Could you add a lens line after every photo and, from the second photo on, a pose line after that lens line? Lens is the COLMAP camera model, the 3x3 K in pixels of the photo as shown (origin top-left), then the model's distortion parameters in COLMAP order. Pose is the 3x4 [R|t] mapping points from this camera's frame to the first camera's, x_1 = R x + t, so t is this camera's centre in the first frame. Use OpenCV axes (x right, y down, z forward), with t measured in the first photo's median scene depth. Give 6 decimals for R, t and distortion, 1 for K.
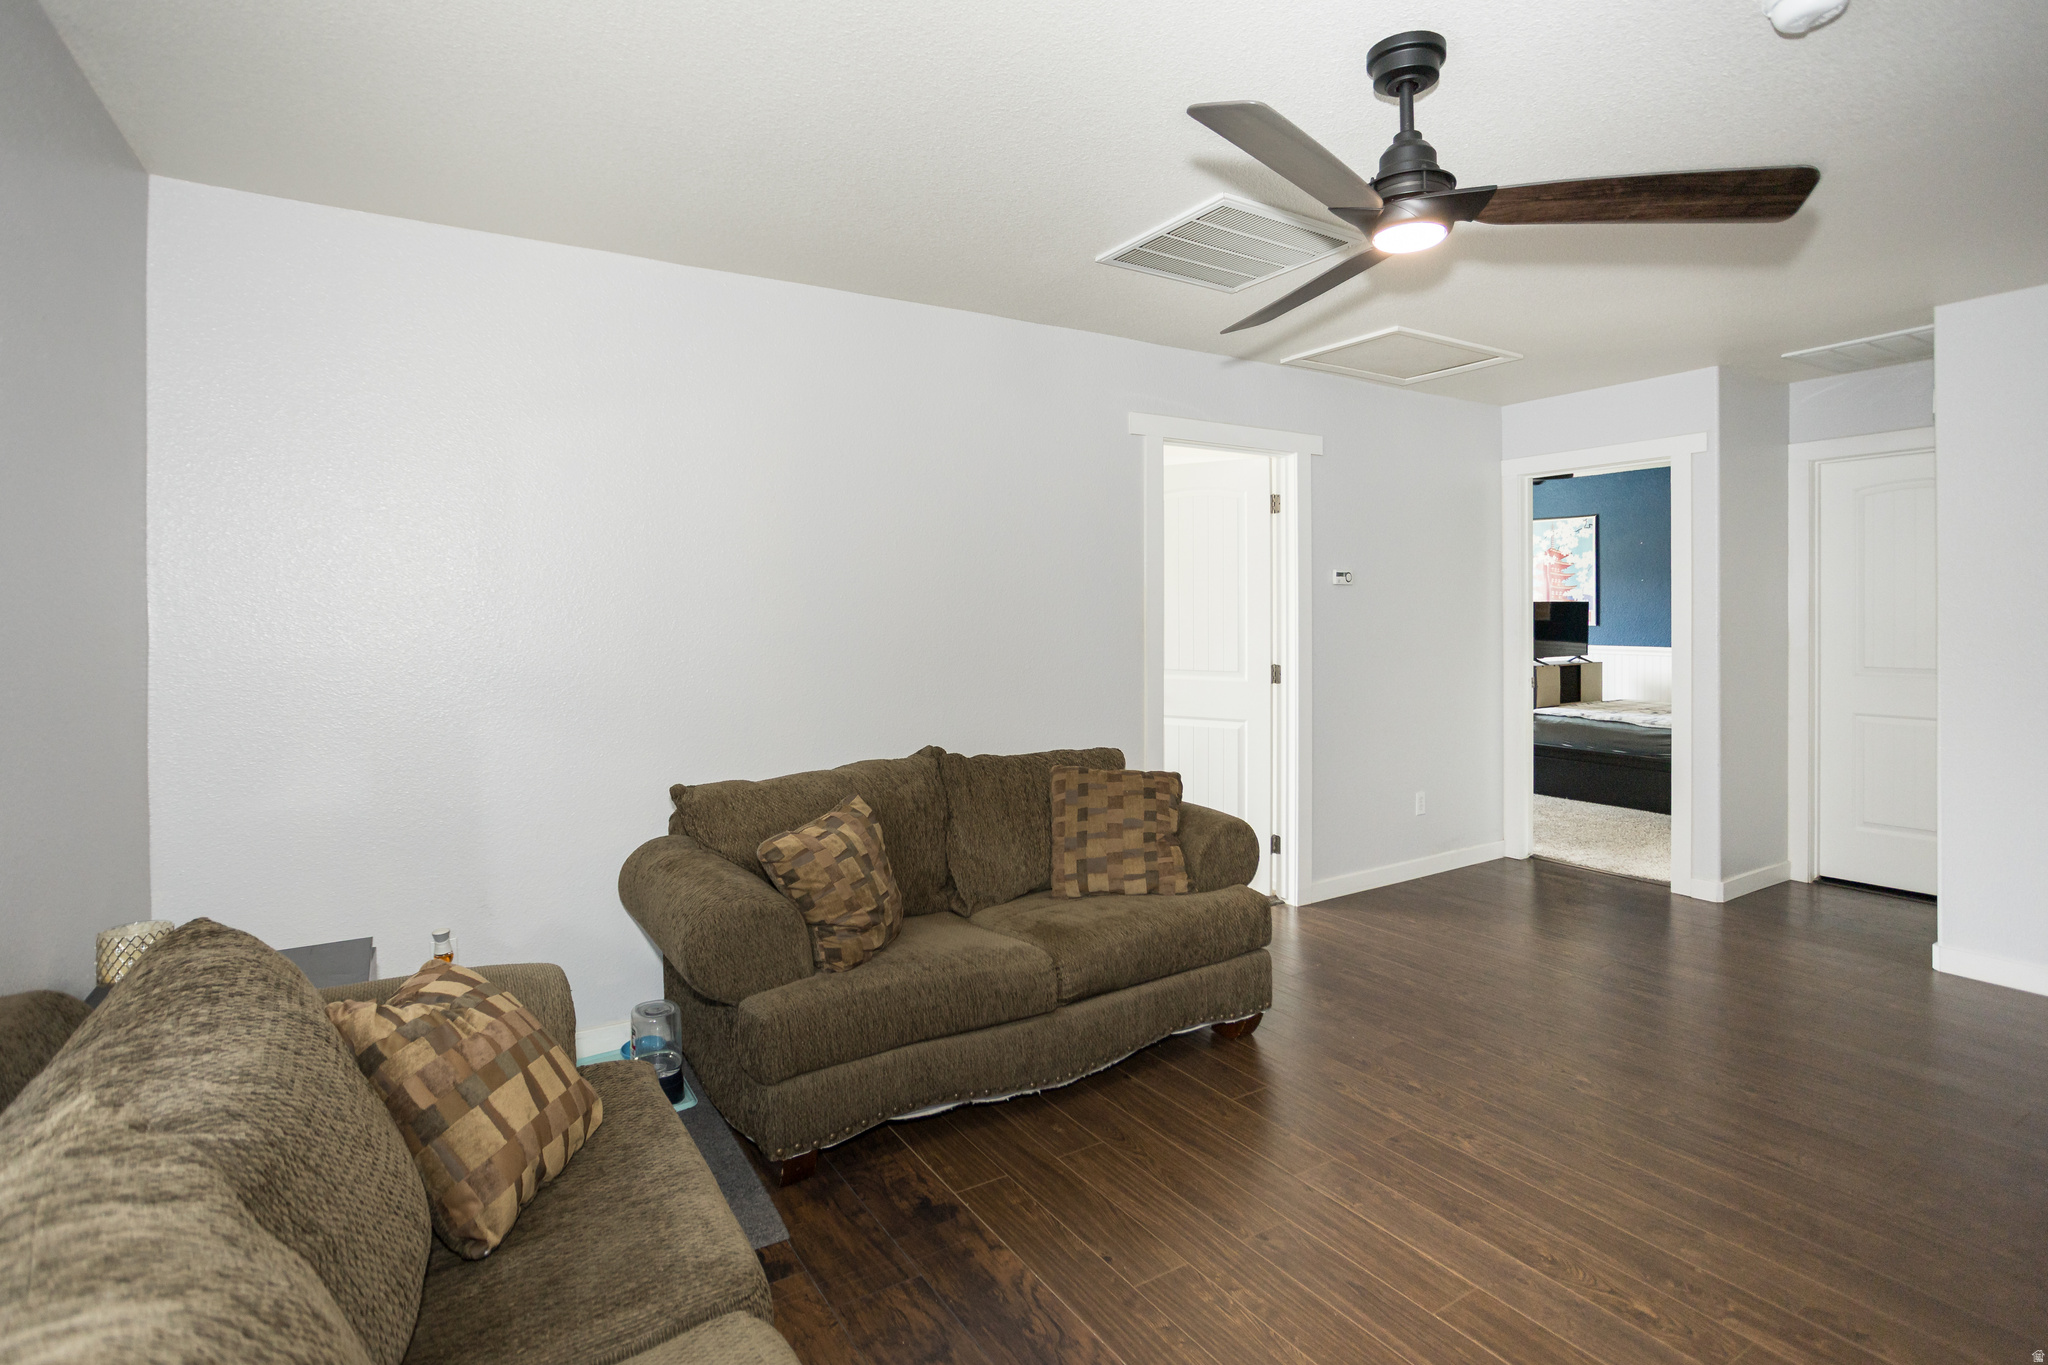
lens RADIAL K [[1029.8, 0, 1022.6], [0, 1029.8, 607.9], [0, 0, 1]] dist [-0.108063, 0.078102]
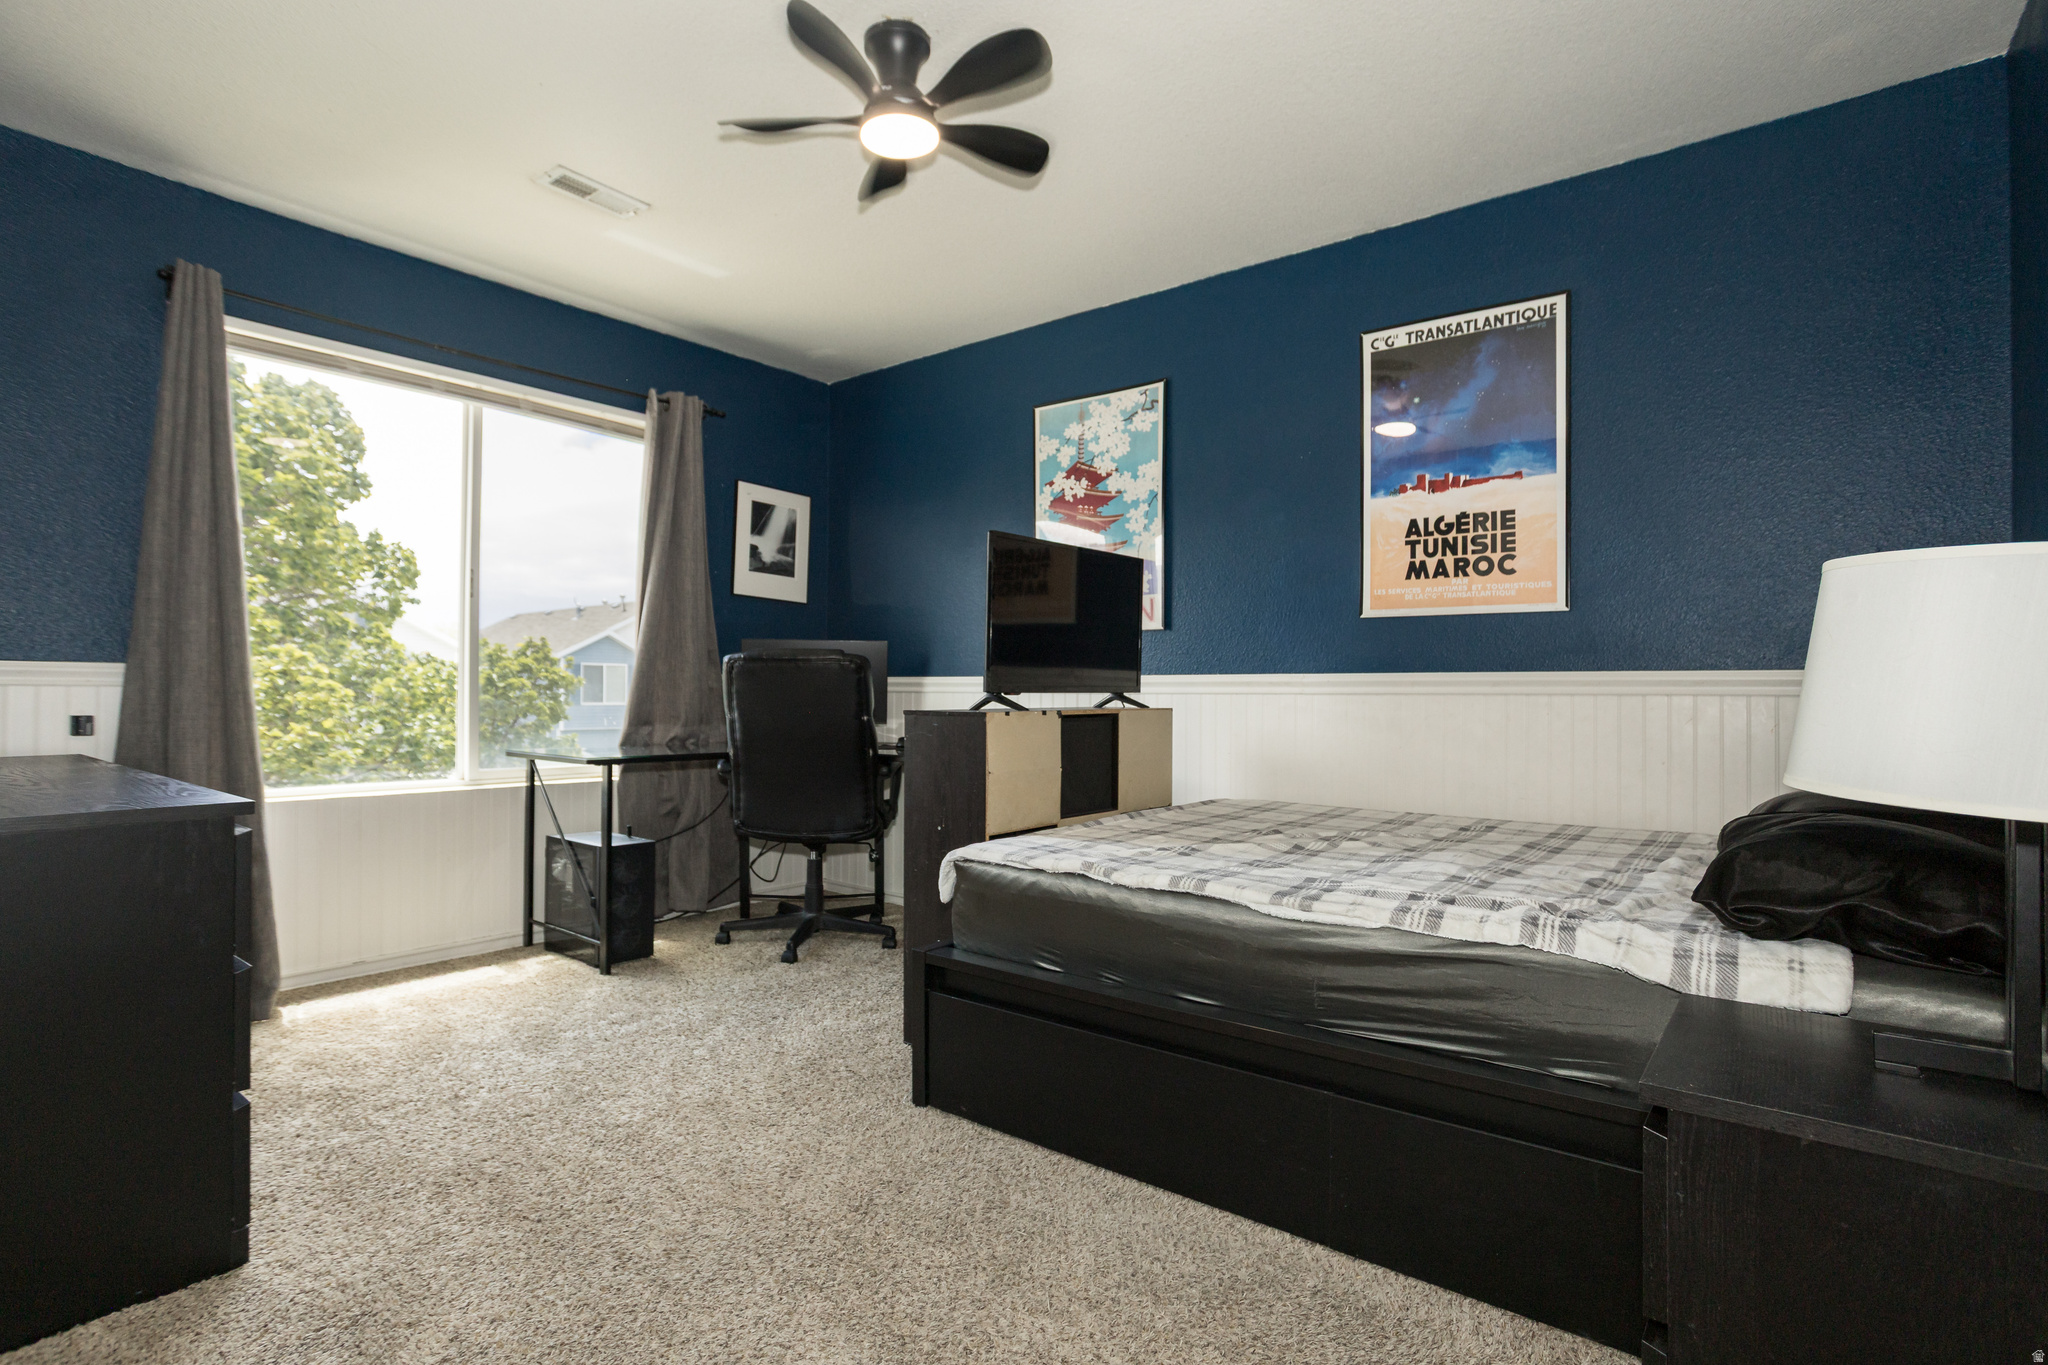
lens RADIAL K [[1015.2, 0, 1050.6], [0, 1015.2, 646.4], [0, 0, 1]] dist [-0.056558, 0.031707]
pose [[0.935672, 0.020787, 0.352257, 0.400485], [-0.005329, 0.998982, -0.044796, 0.049407], [-0.352829, 0.040037, 0.934831, 0.654055]]
